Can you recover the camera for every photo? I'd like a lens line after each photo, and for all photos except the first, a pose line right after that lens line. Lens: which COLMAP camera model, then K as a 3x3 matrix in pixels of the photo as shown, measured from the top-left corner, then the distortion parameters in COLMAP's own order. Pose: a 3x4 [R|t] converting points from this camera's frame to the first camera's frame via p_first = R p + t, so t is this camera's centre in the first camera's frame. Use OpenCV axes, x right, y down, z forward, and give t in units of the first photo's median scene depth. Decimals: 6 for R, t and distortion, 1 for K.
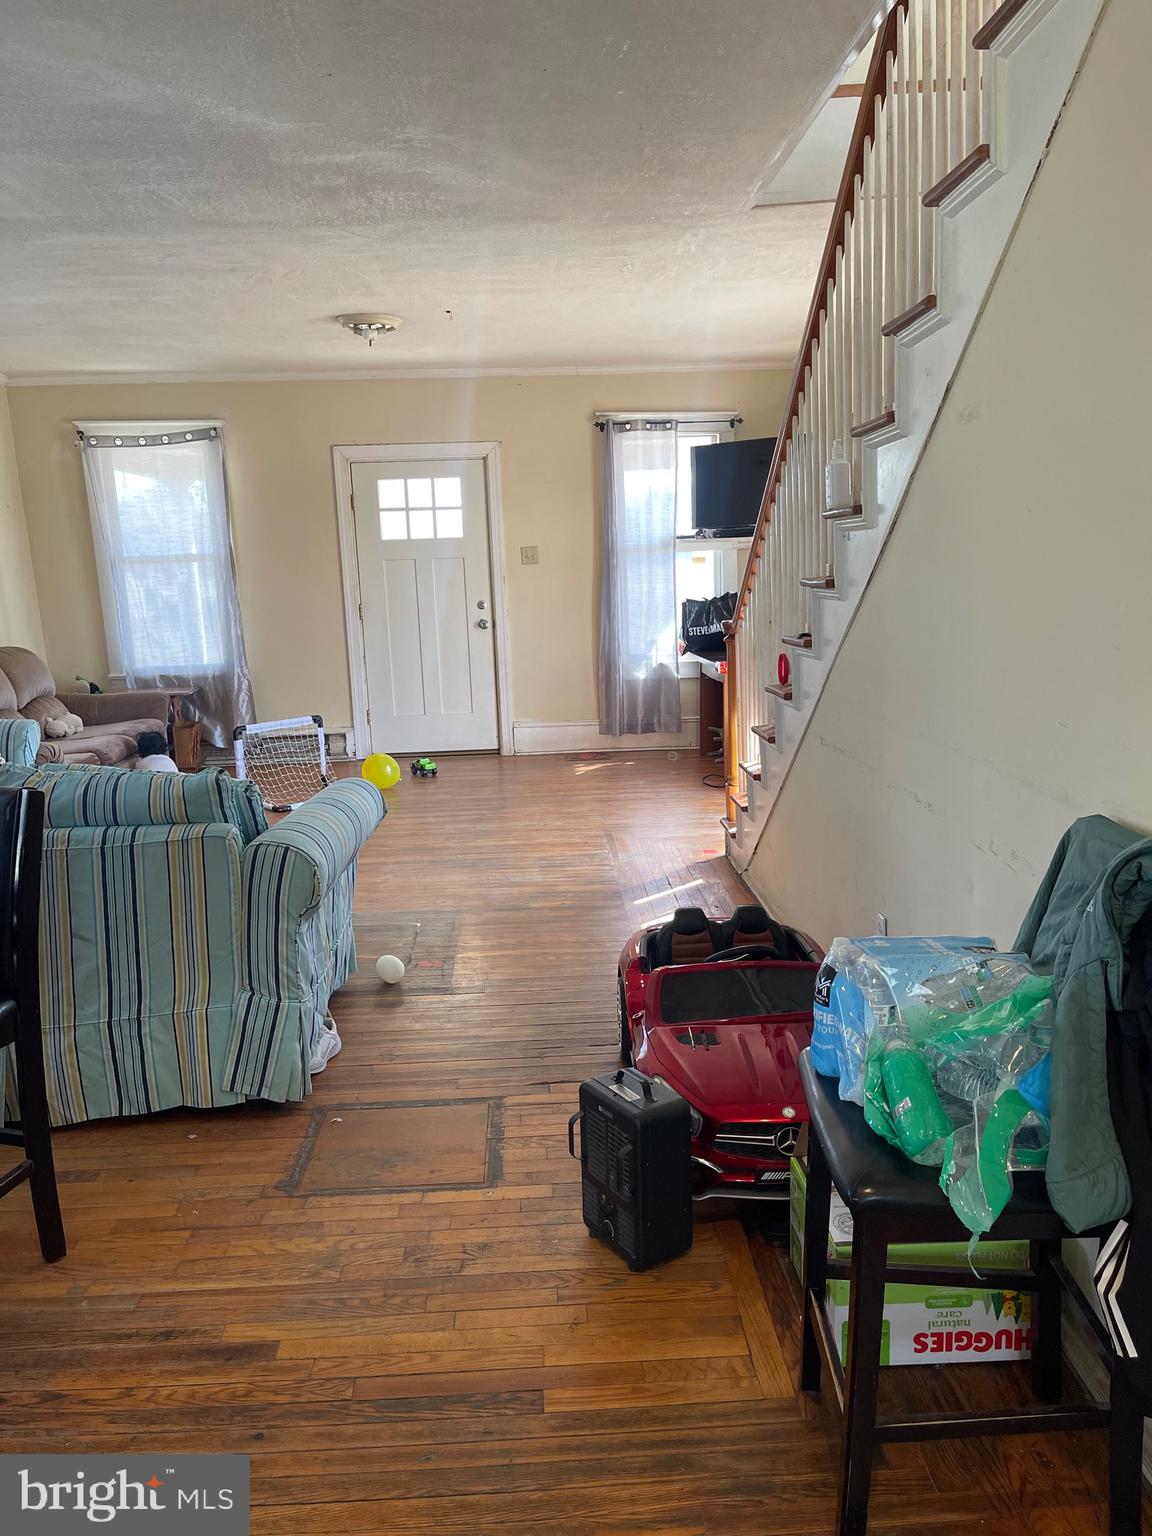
lens RADIAL K [[1156.1, 0, 578.0], [0, 1156.1, 767.9], [0, 0, 1]] dist [0.002215, -0.003241]
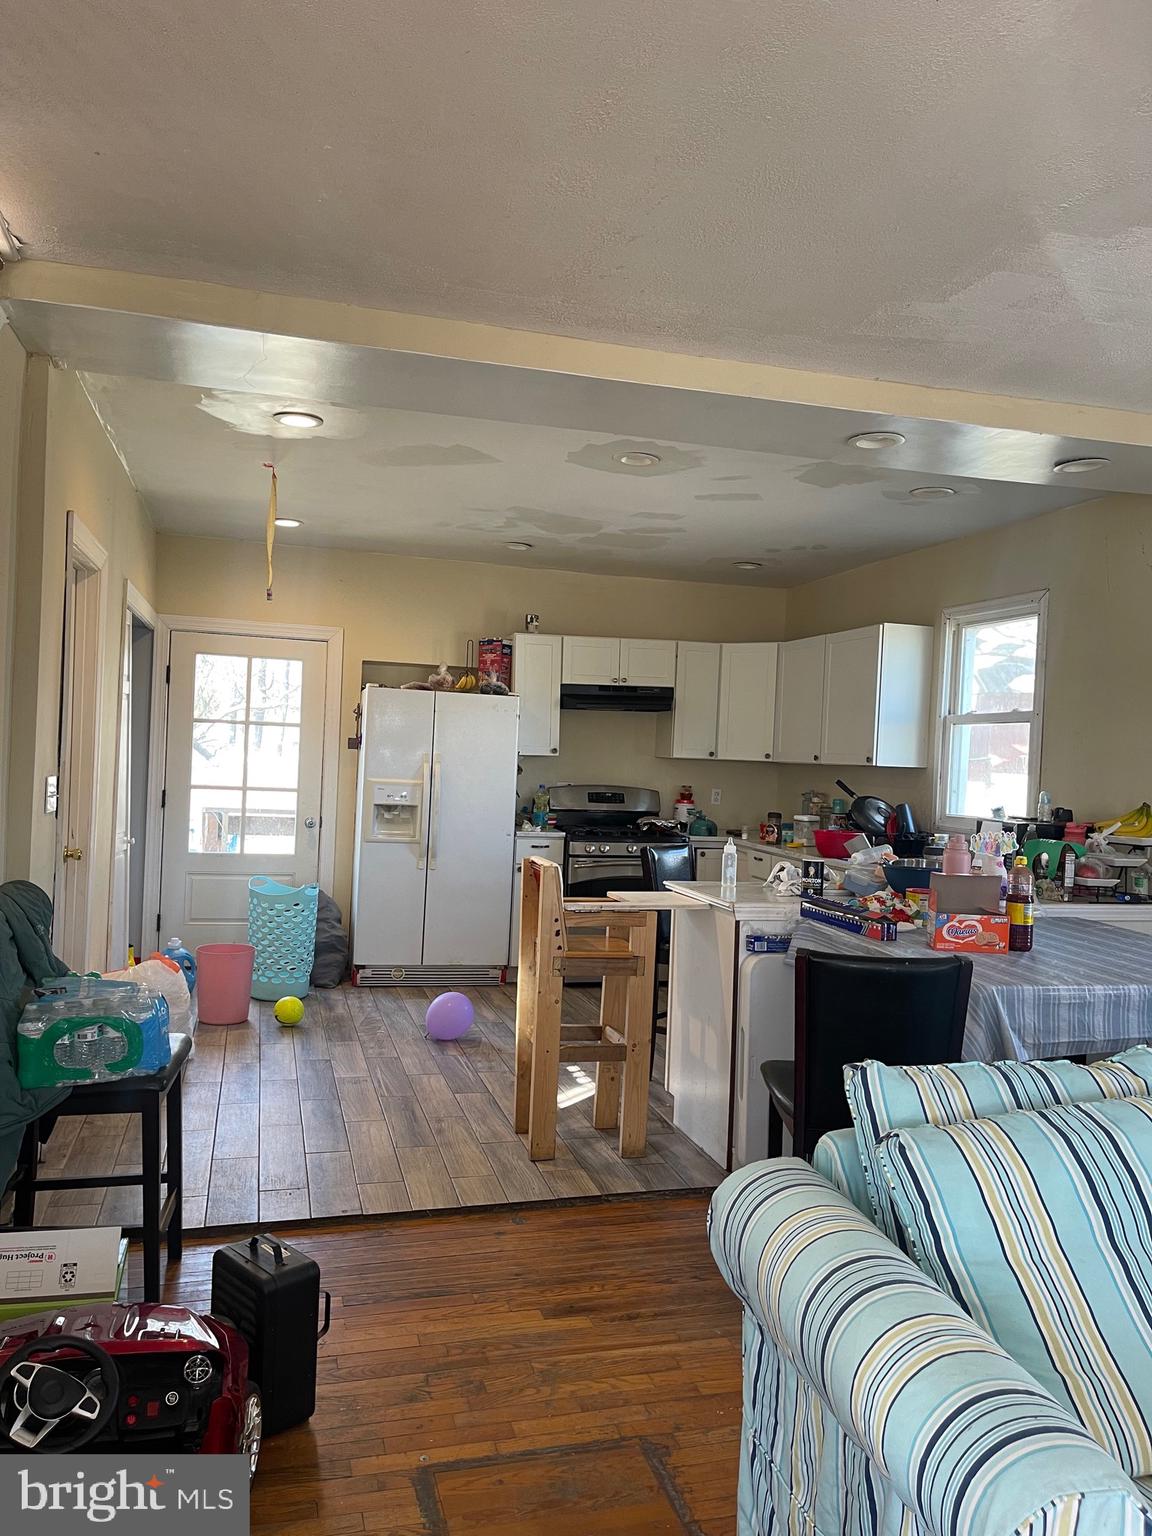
lens RADIAL K [[1156.1, 0, 577.5], [0, 1156.1, 768.9], [0, 0, 1]] dist [0.002215, -0.003241]
pose [[-0.975131, -0.010547, -0.221380, 0.010197], [-0.056231, 0.977957, 0.201094, -0.363267], [0.214379, 0.208542, -0.954228, 1.923697]]
